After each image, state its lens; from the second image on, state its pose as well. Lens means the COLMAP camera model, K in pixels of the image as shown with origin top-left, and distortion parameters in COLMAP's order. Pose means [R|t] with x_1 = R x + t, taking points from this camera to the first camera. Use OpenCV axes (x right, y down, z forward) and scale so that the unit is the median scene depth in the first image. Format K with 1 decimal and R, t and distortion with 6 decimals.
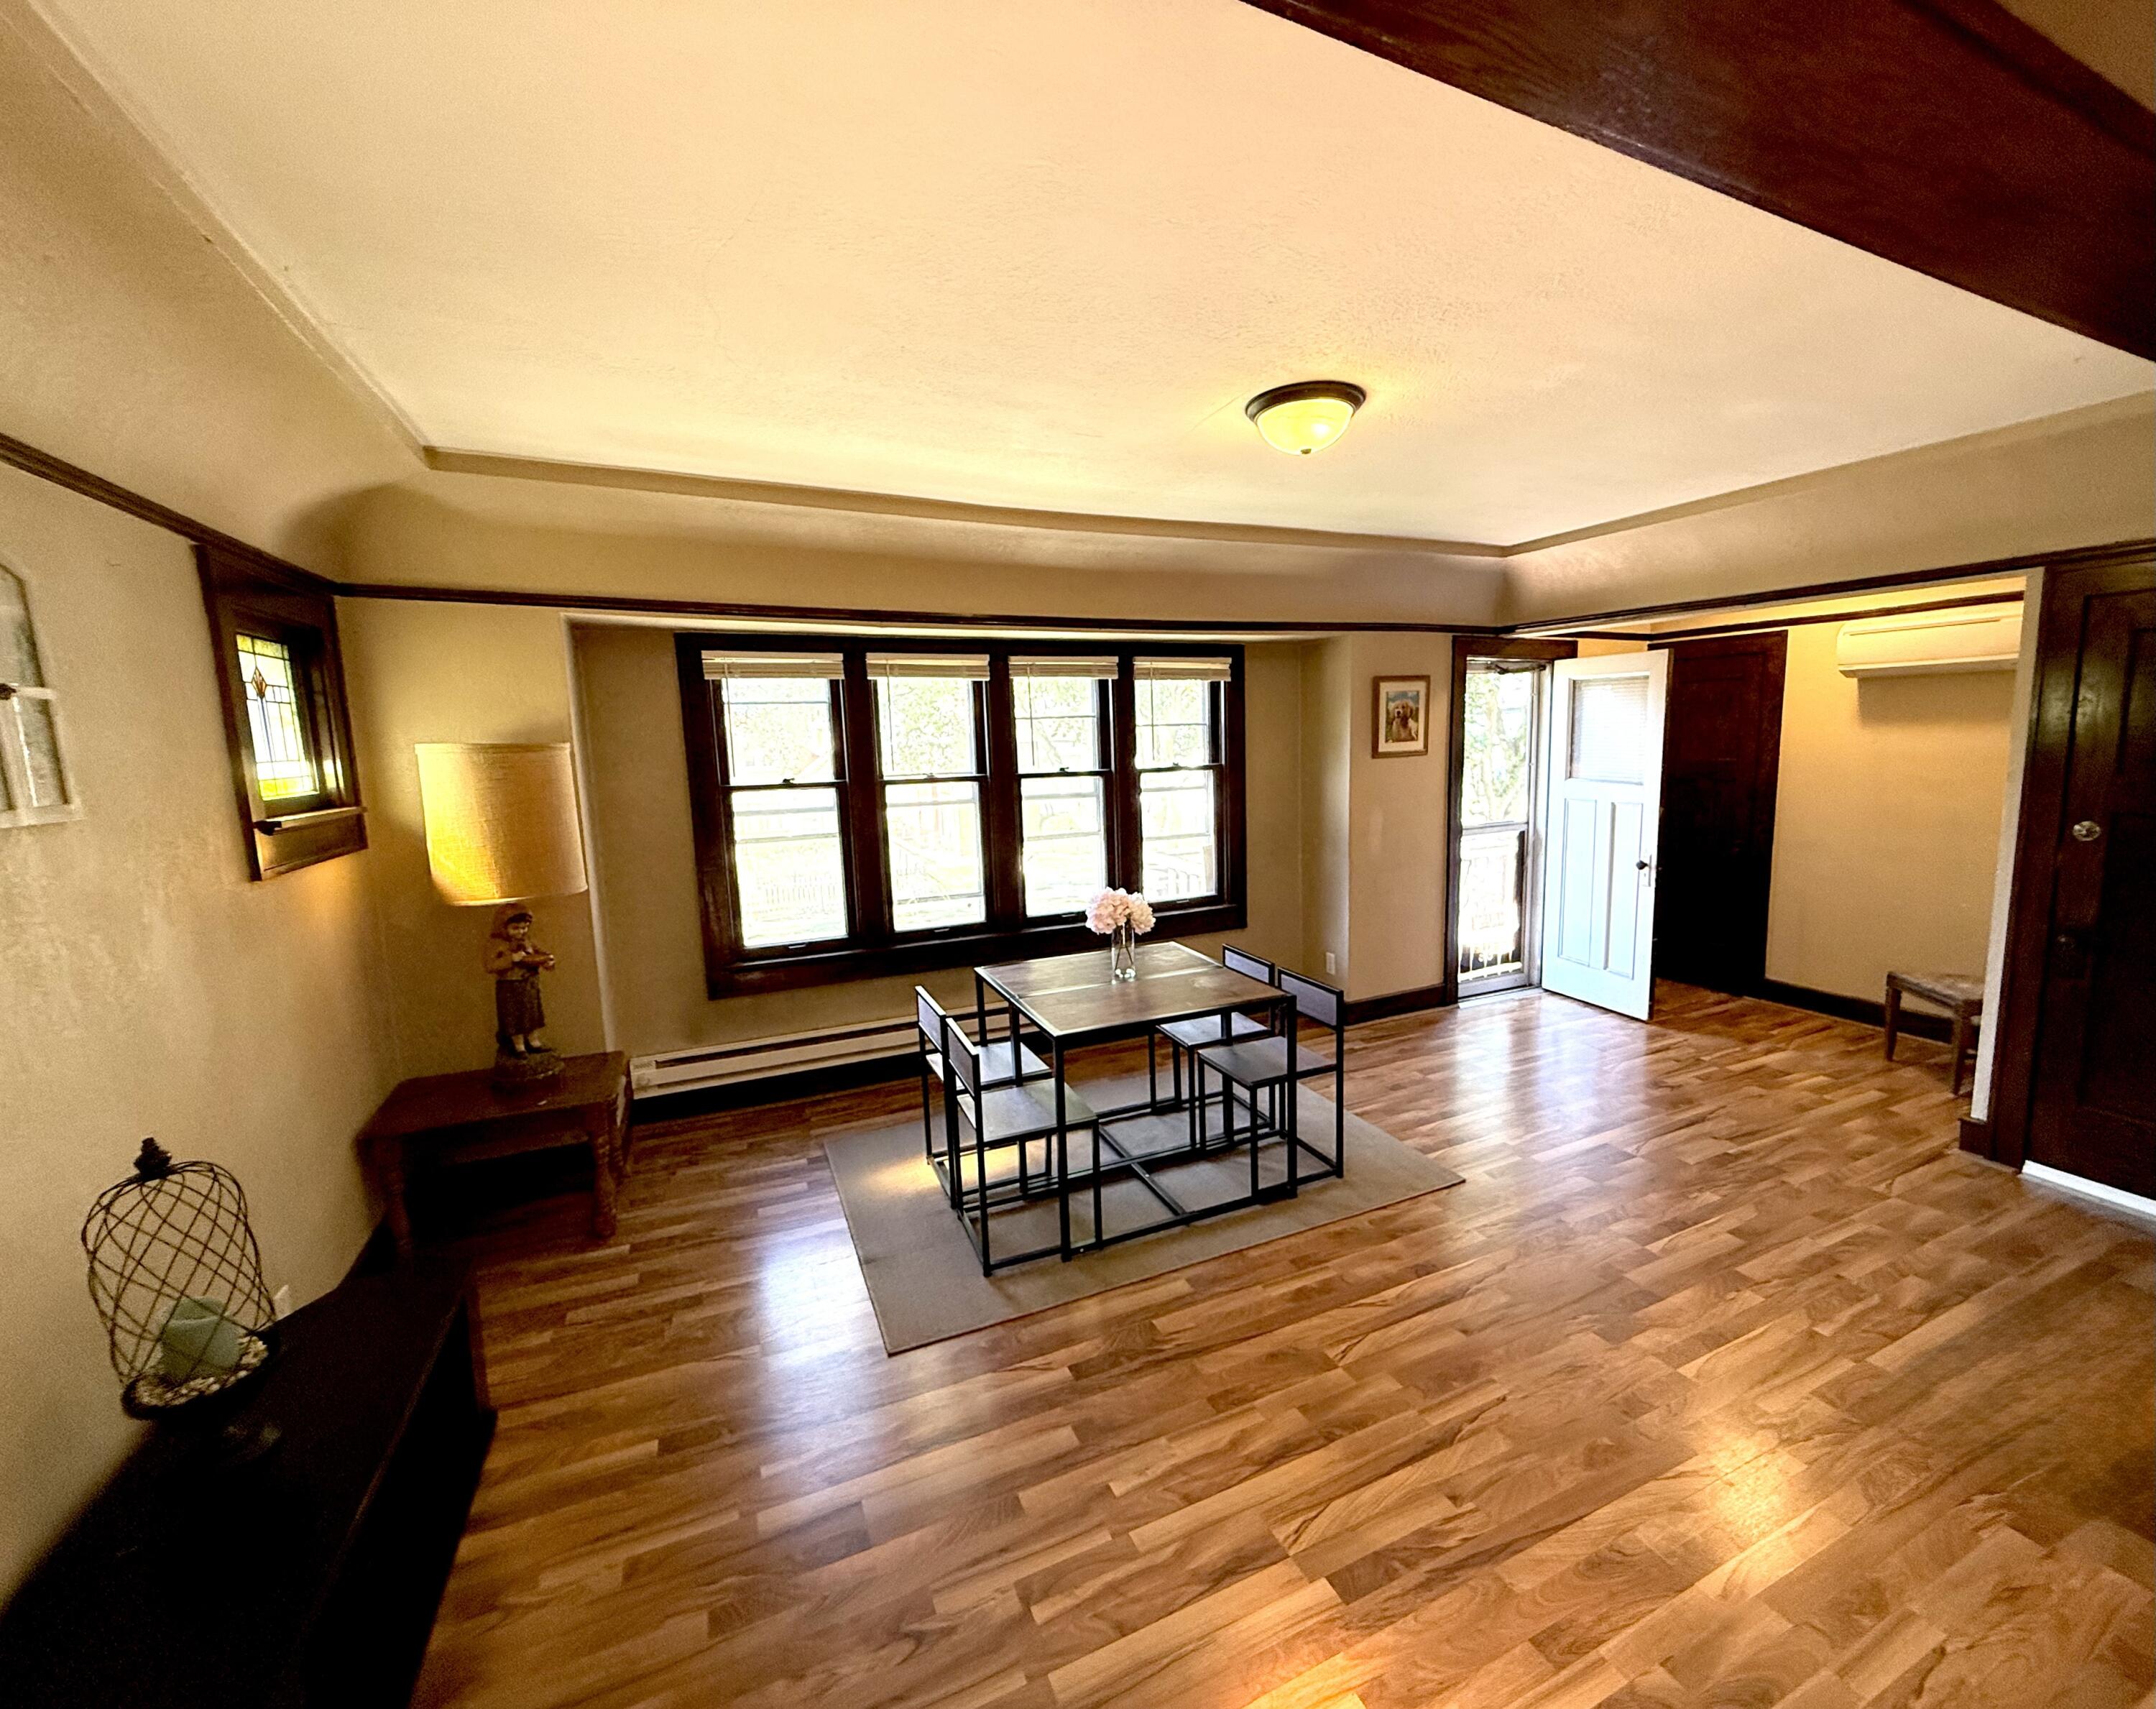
lens RADIAL K [[914.0, 0, 1120.5], [0, 914.0, 855.1], [0, 0, 1]] dist [0.019958, 0.000142]
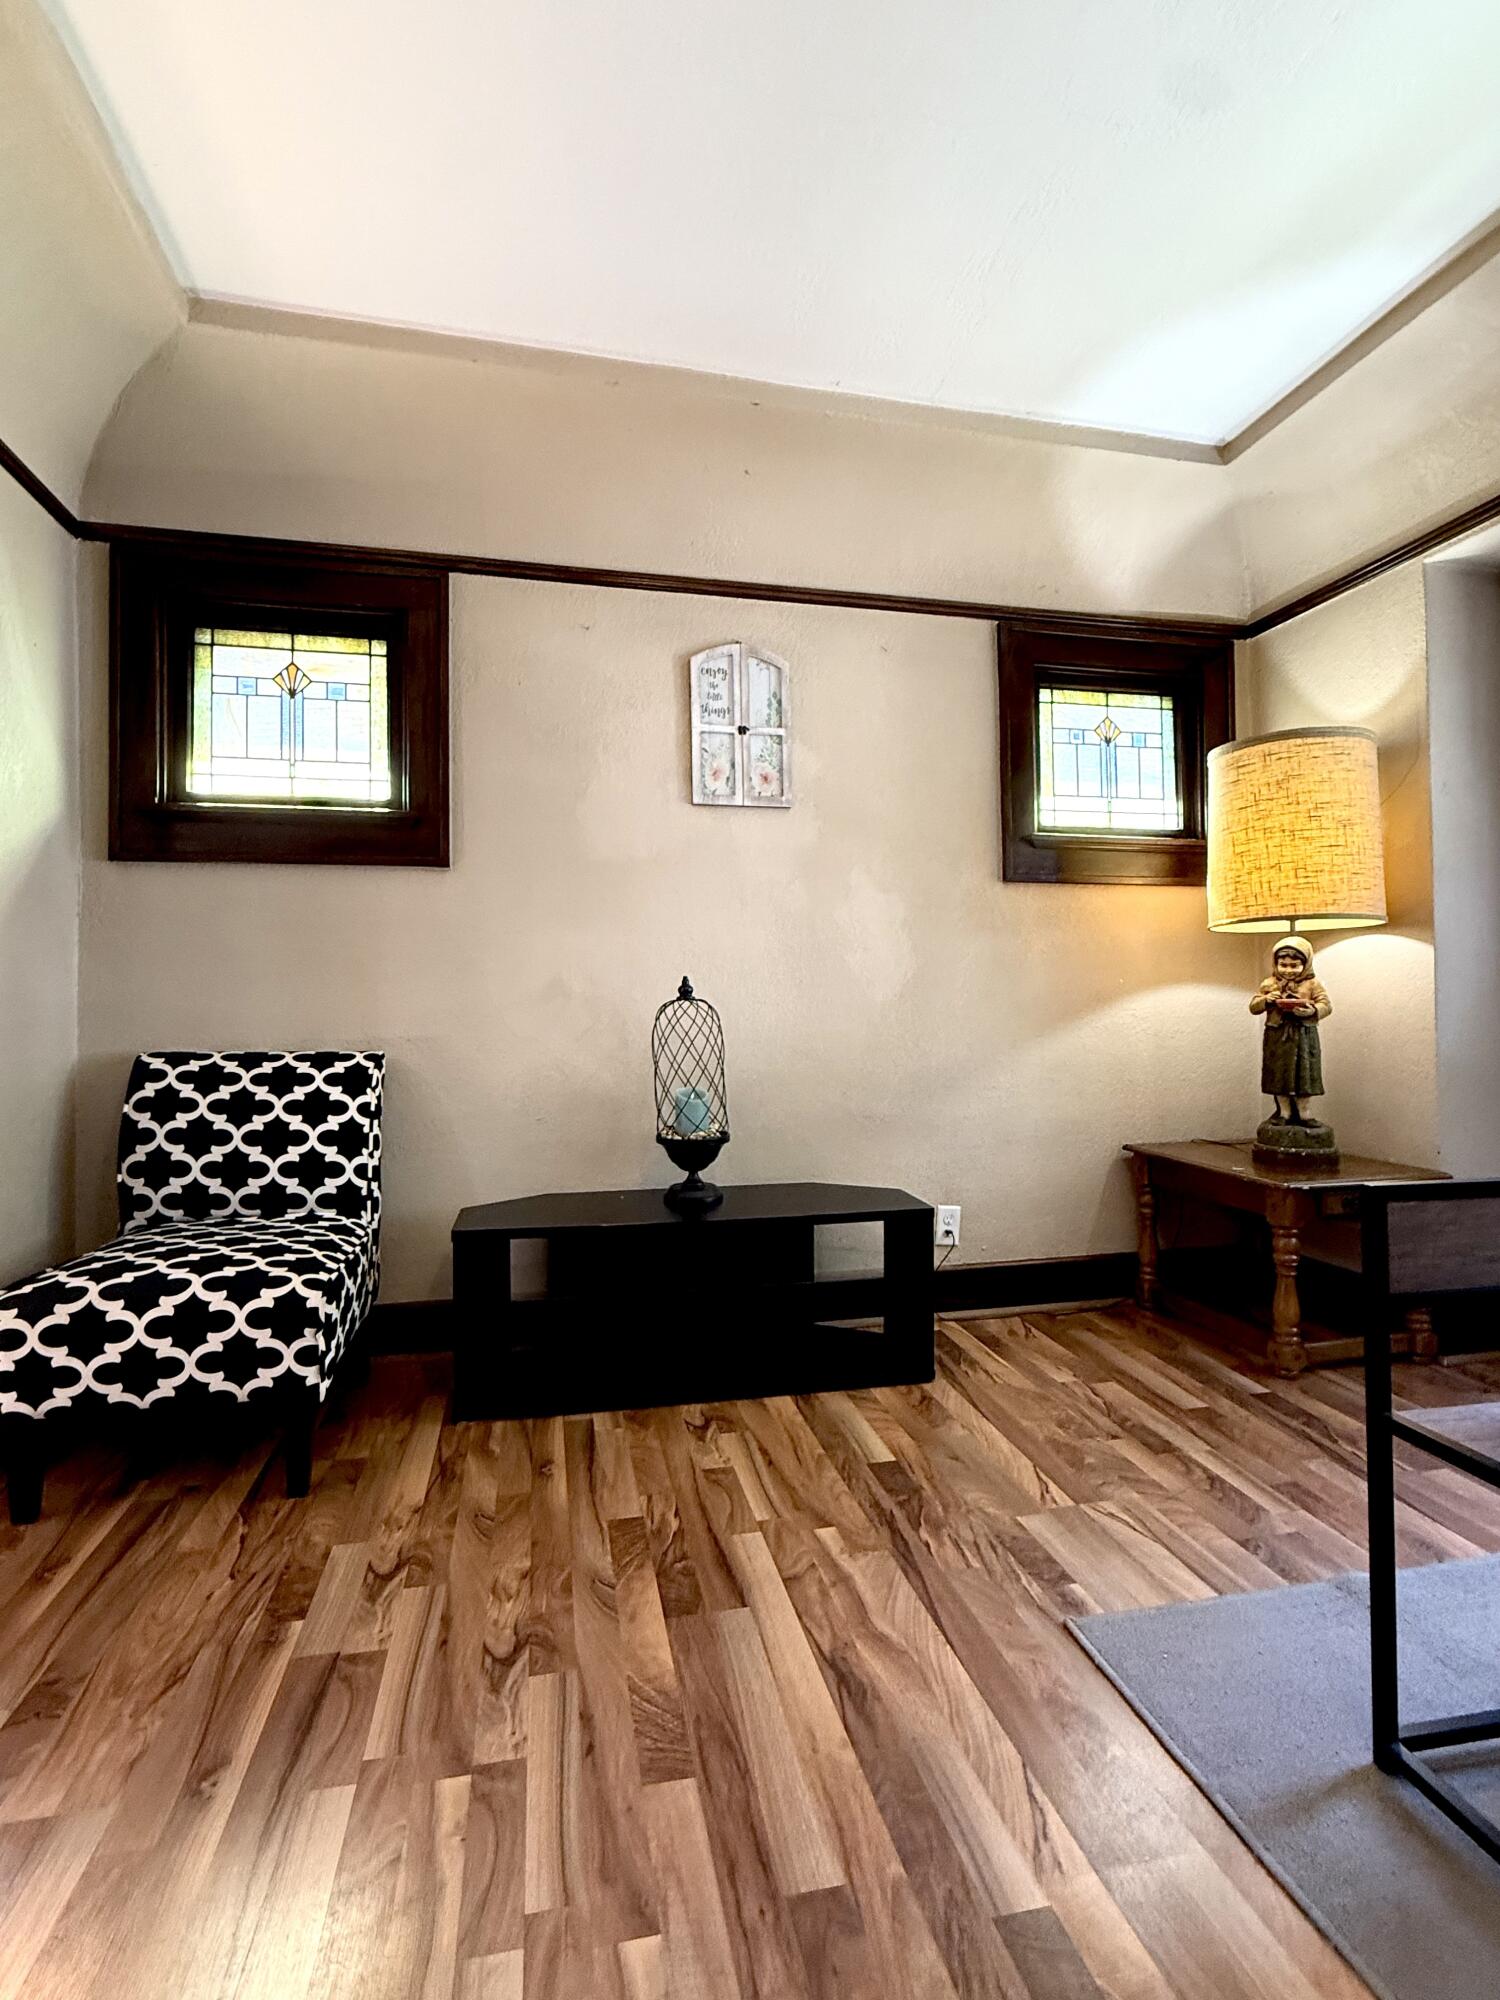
lens RADIAL K [[969.8, 0, 759.3], [0, 969.8, 992.1], [0, 0, 1]] dist [-0.014409, -0.000639]
pose [[-0.223526, -0.014175, -0.974595, 0.348541], [-0.108252, 0.994069, 0.010370, 0.175472], [0.968668, 0.107820, -0.223735, 0.885559]]
